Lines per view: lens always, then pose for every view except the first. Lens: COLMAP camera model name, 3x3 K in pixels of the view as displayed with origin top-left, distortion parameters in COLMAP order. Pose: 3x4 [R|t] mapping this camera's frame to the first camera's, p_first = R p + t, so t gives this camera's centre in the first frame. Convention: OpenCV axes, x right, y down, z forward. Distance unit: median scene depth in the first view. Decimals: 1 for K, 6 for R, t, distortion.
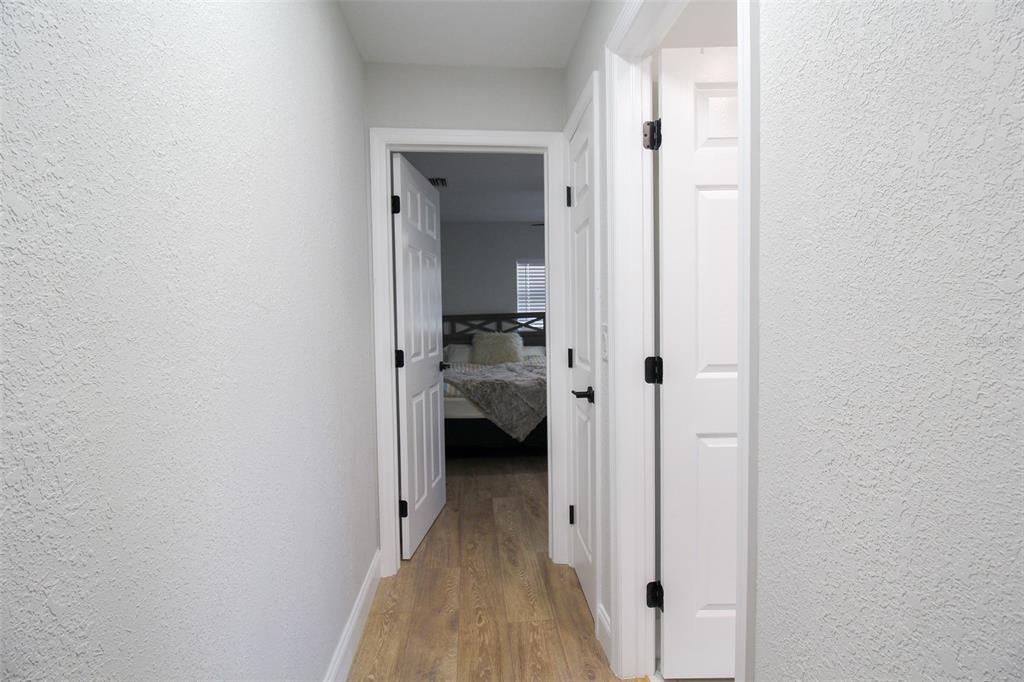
lens RADIAL K [[485.8, 0, 517.5], [0, 485.8, 339.1], [0, 0, 1]] dist [0.002400, -0.014871]
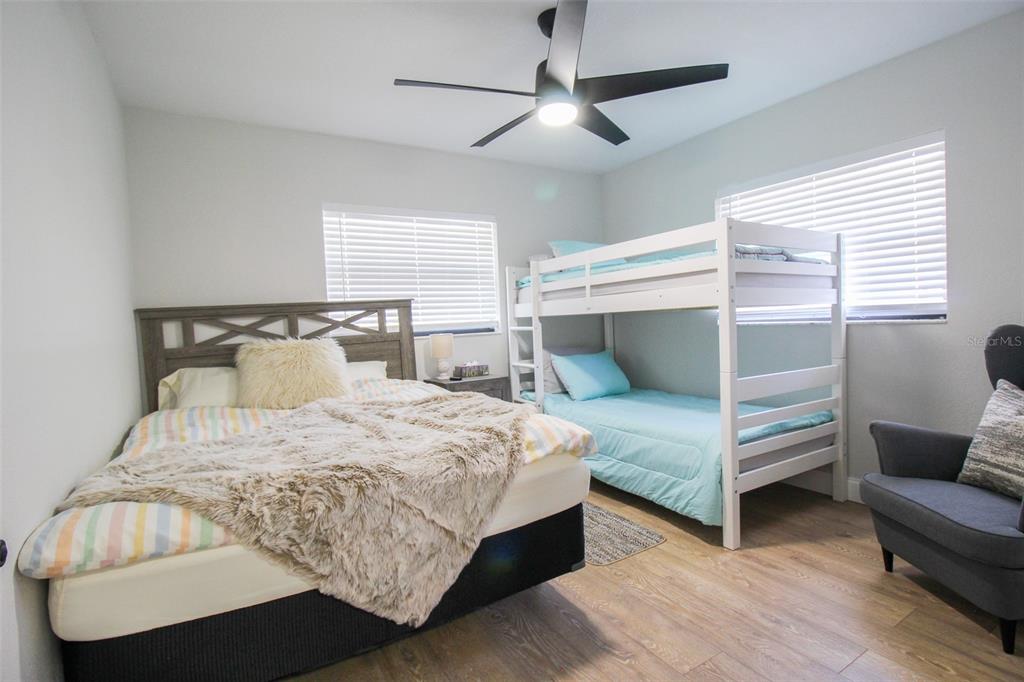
lens RADIAL K [[485.8, 0, 517.5], [0, 485.8, 339.1], [0, 0, 1]] dist [0.002400, -0.014871]
pose [[0.893753, -0.039923, 0.446779, -0.057103], [0.046108, 0.998932, -0.002973, -0.001403], [-0.446183, 0.023257, 0.894639, 0.437457]]
